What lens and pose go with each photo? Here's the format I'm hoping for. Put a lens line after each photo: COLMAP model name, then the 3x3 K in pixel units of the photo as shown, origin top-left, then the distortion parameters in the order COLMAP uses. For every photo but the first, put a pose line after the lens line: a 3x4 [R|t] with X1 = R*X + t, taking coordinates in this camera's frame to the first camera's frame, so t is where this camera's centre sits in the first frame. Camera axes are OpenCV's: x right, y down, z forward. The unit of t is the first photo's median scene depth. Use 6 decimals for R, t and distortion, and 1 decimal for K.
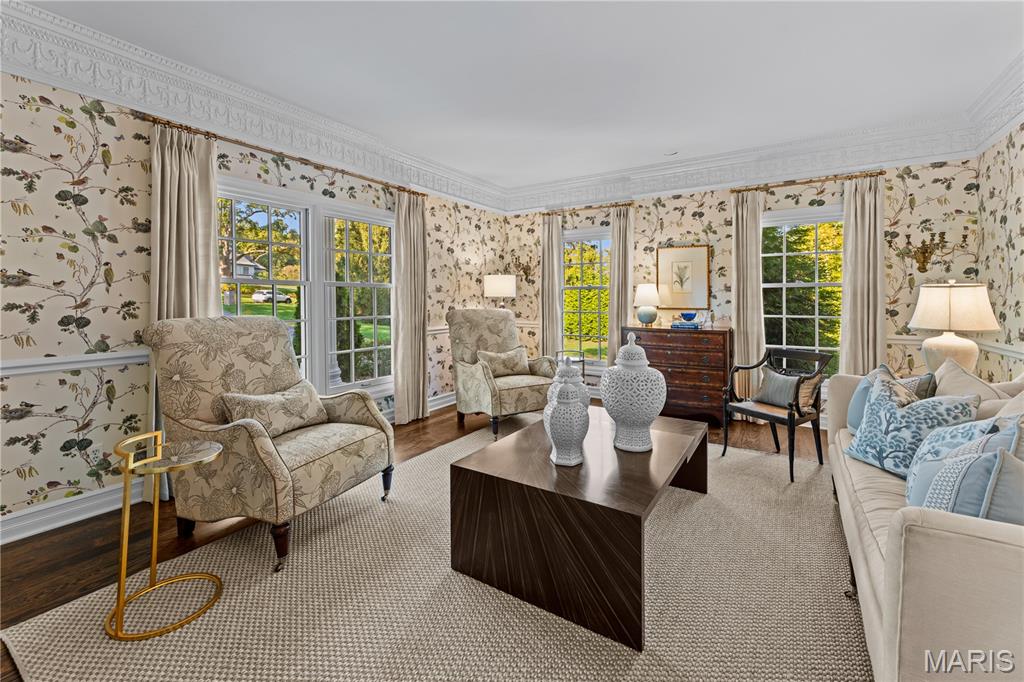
lens RADIAL K [[428.6, 0, 505.3], [0, 428.6, 301.2], [0, 0, 1]] dist [-0.000898, 0.000054]
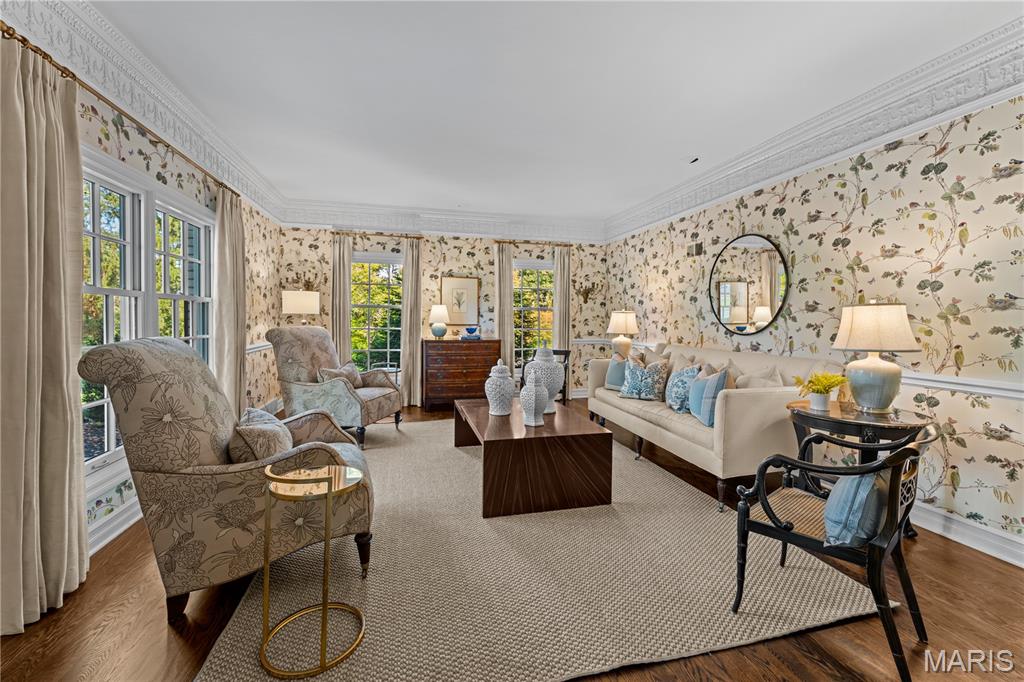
lens RADIAL K [[424.3, 0, 506.9], [0, 424.3, 316.5], [0, 0, 1]] dist [0.002970, 0.000307]
pose [[0.681170, 0.007132, 0.732090, -0.462480], [-0.004057, 0.999974, -0.005967, -0.000416], [-0.732114, 0.001094, 0.681181, 0.018495]]
